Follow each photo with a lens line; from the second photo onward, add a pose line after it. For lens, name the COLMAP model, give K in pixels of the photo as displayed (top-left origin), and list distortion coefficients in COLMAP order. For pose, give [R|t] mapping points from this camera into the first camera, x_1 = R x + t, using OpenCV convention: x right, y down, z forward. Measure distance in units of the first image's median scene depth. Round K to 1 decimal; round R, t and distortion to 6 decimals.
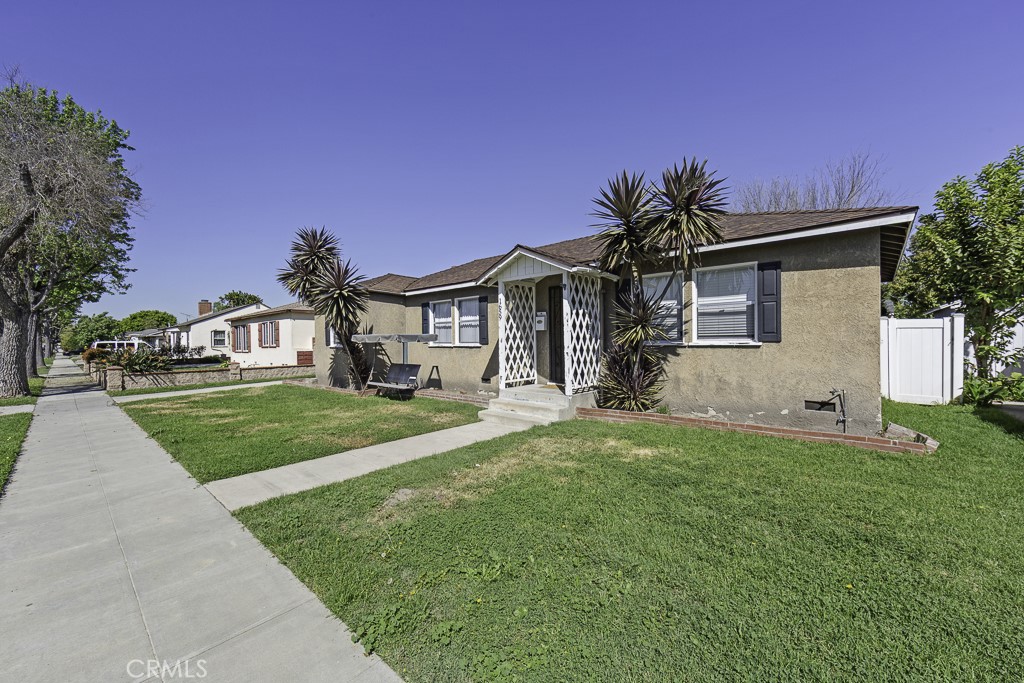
lens RADIAL K [[402.8, 0, 509.9], [0, 402.8, 334.8], [0, 0, 1]] dist [-0.000936, -0.000188]
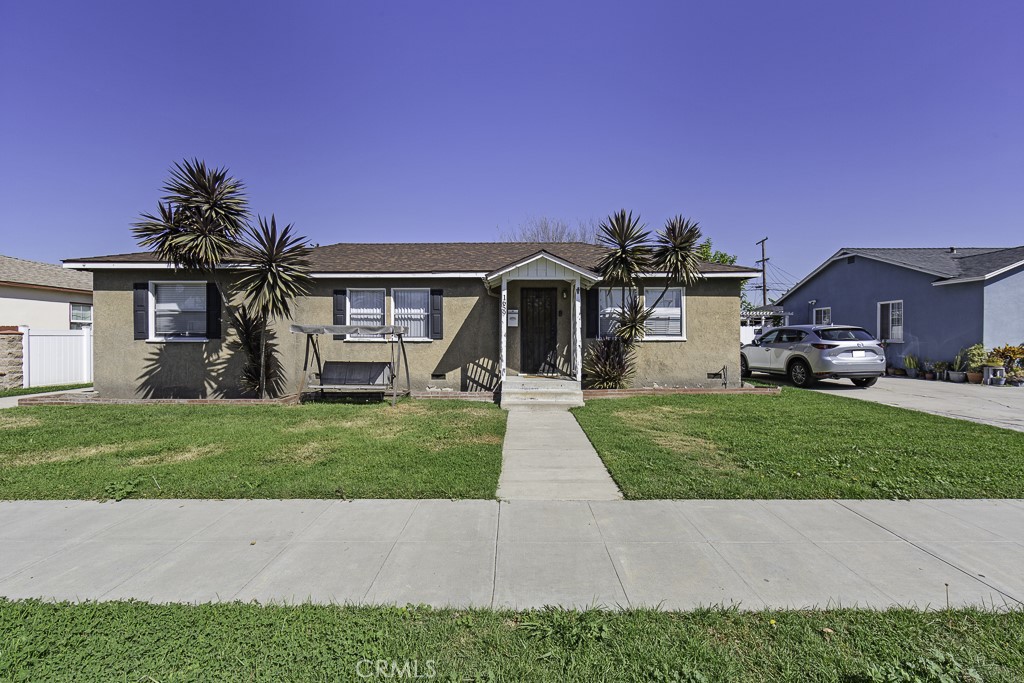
lens RADIAL K [[402.8, 0, 509.9], [0, 402.8, 334.8], [0, 0, 1]] dist [-0.000936, -0.000188]
pose [[0.751977, 0.018681, 0.658924, -0.693798], [-0.018987, 0.999797, -0.006677, 0.020107], [-0.658916, -0.007490, 0.752180, 0.194112]]
